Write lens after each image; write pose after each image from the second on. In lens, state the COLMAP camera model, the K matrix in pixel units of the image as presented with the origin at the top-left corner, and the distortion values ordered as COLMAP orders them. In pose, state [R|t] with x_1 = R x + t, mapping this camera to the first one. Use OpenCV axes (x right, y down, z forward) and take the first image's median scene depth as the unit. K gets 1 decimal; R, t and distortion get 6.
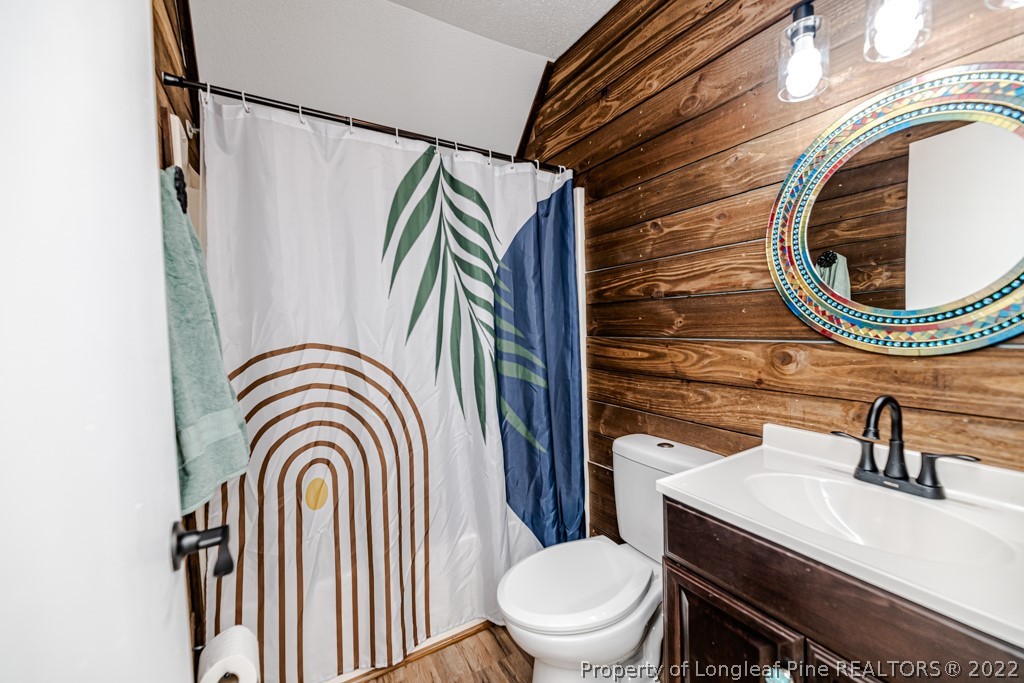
lens RADIAL K [[408.7, 0, 513.2], [0, 408.7, 337.2], [0, 0, 1]] dist [-0.003417, -0.000167]
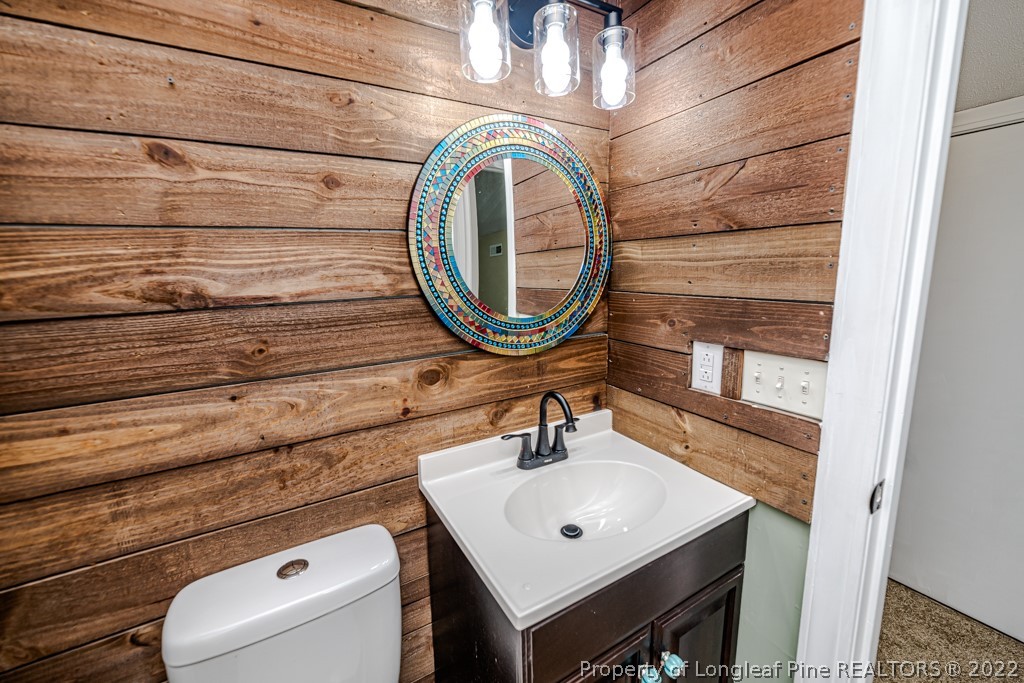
lens RADIAL K [[408.7, 0, 513.2], [0, 408.7, 337.2], [0, 0, 1]] dist [-0.003417, -0.000167]
pose [[-0.005899, -0.139575, 0.990194, -0.182785], [0.064753, 0.988080, 0.139663, -0.140685], [-0.997884, 0.064942, 0.003209, 0.816167]]
